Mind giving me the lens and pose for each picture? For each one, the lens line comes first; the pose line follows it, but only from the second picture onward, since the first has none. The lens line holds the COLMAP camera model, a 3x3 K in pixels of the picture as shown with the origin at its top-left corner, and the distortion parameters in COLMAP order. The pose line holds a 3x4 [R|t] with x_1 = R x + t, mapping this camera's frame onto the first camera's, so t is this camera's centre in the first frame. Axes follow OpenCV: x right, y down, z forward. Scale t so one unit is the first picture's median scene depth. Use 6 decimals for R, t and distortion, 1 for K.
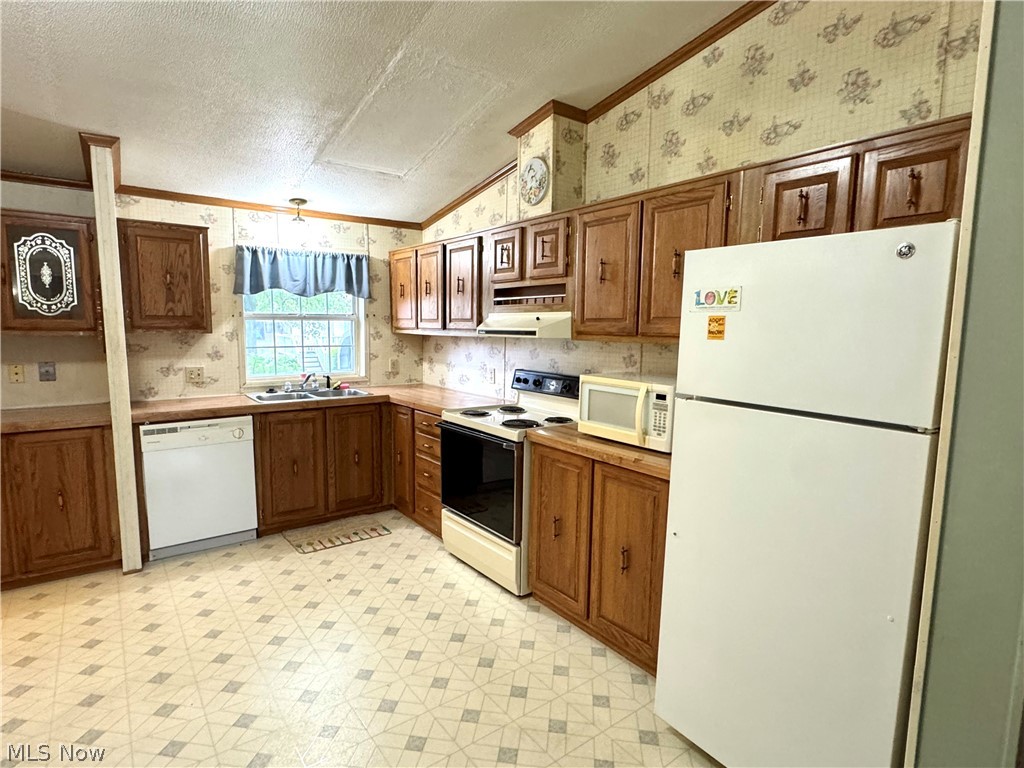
lens RADIAL K [[535.6, 0, 508.4], [0, 535.6, 387.7], [0, 0, 1]] dist [-0.016779, 0.002117]
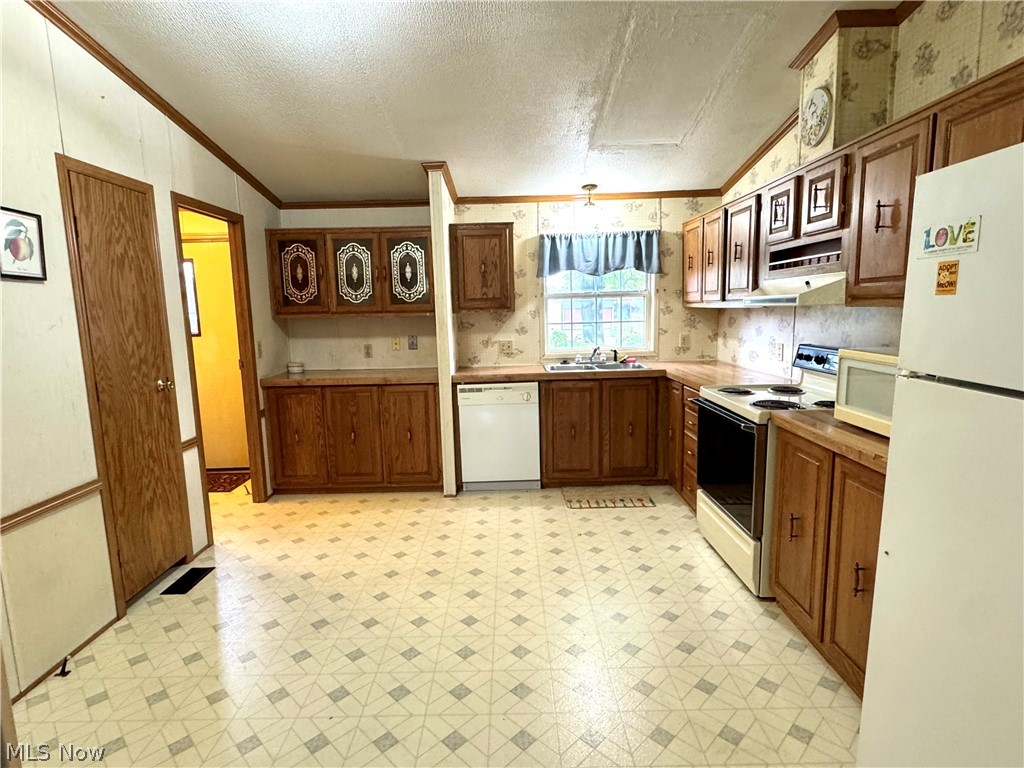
lens RADIAL K [[535.6, 0, 505.5], [0, 535.6, 385.4], [0, 0, 1]] dist [-0.016779, 0.002117]
pose [[0.794250, 0.053761, -0.605208, 0.188908], [-0.032817, 0.998420, 0.045622, 0.009775], [0.606704, -0.016374, 0.794759, 0.039318]]
